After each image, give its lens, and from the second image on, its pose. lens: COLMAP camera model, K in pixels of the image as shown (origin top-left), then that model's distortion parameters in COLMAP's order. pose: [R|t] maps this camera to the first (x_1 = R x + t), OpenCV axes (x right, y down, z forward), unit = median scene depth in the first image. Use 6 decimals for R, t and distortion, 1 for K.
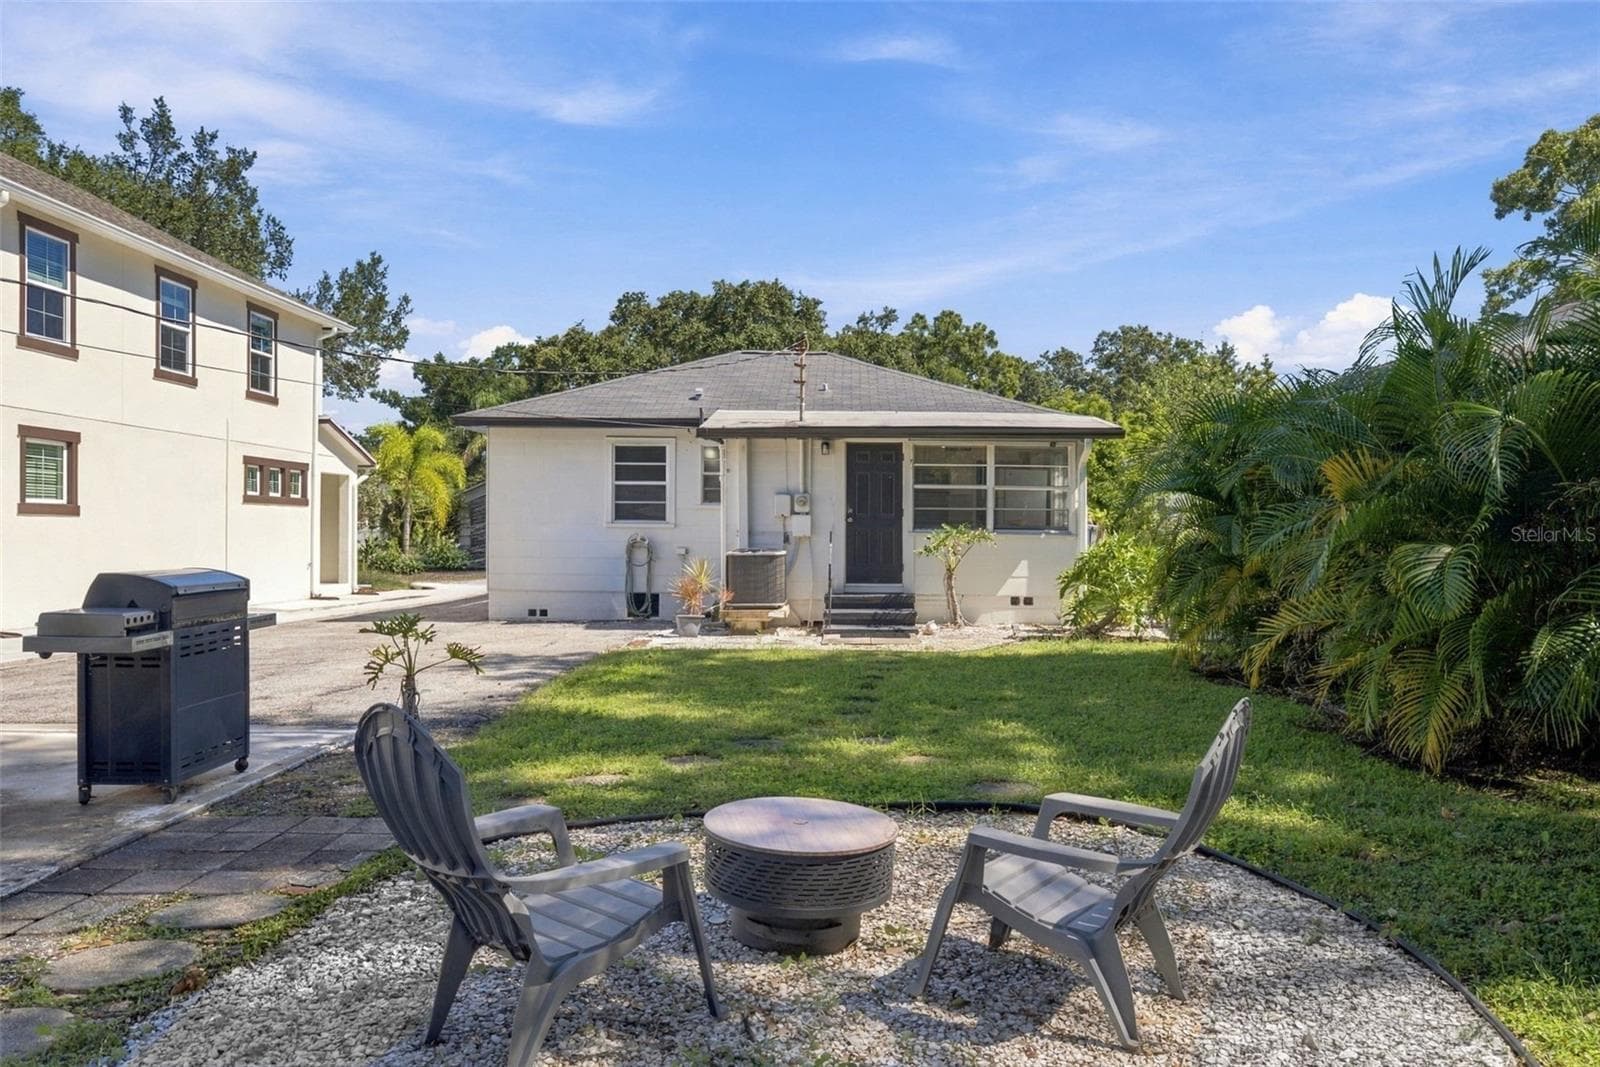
lens RADIAL K [[1120.0, 0, 757.1], [0, 1120.0, 545.6], [0, 0, 1]] dist [0.005831, -0.000095]
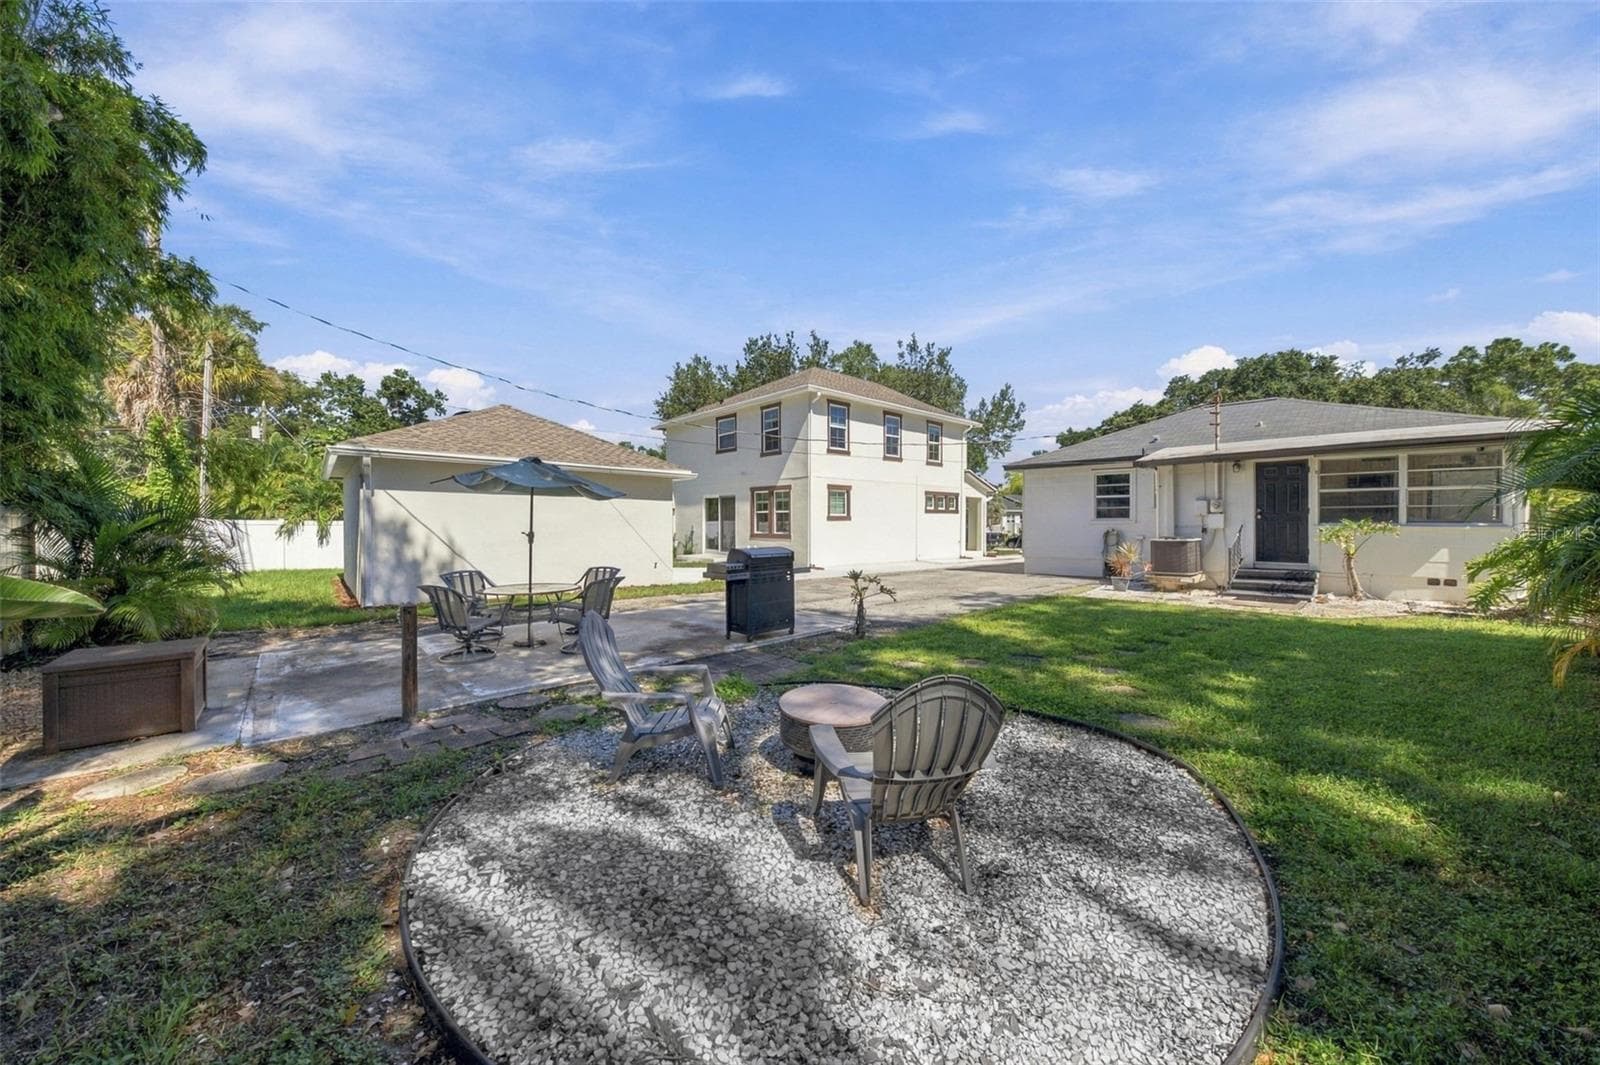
lens RADIAL K [[550.1, 0, 786.4], [0, 550.1, 528.6], [0, 0, 1]] dist [-0.000294, -0.000036]
pose [[0.704149, -0.003079, -0.710046, 0.136570], [0.001088, 0.999994, -0.003257, -0.005580], [0.710052, 0.001521, 0.704148, 0.075418]]
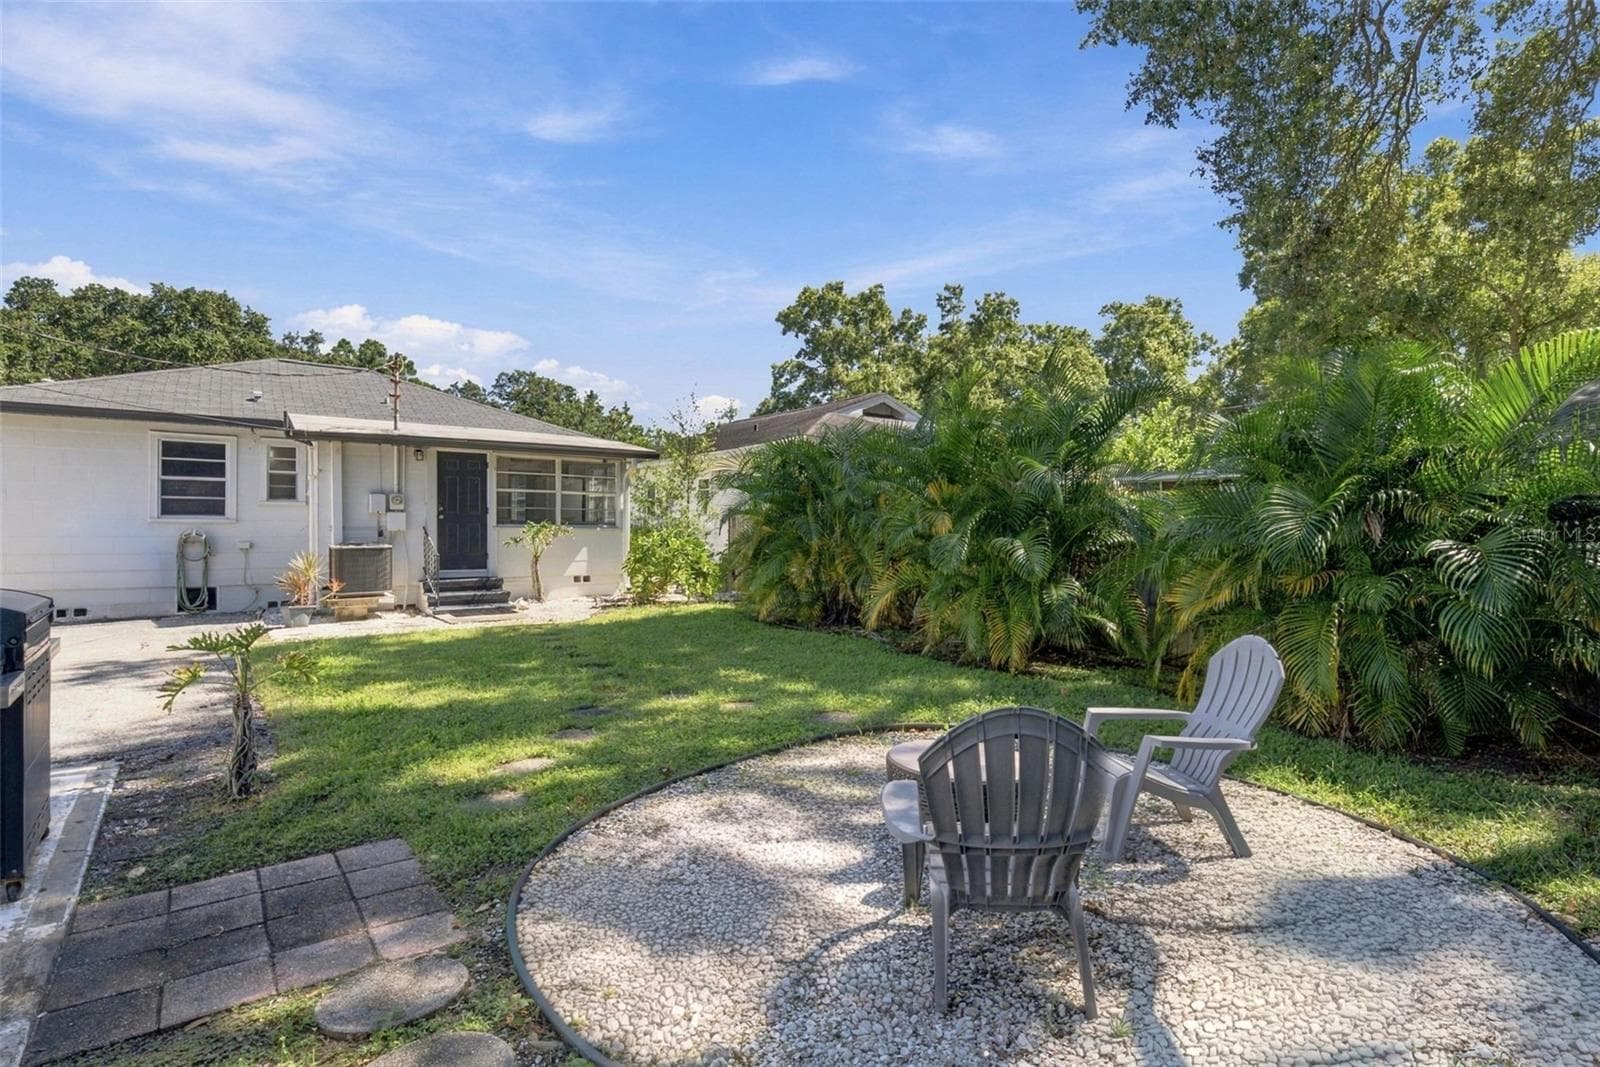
lens RADIAL K [[833.4, 0, 775.6], [0, 833.4, 521.8], [0, 0, 1]] dist [0.004716, 0.002453]
pose [[0.778935, -0.000165, 0.627104, -0.169423], [0.007935, 0.999922, -0.009593, -0.005465], [-0.627054, 0.012449, 0.778876, 0.083347]]
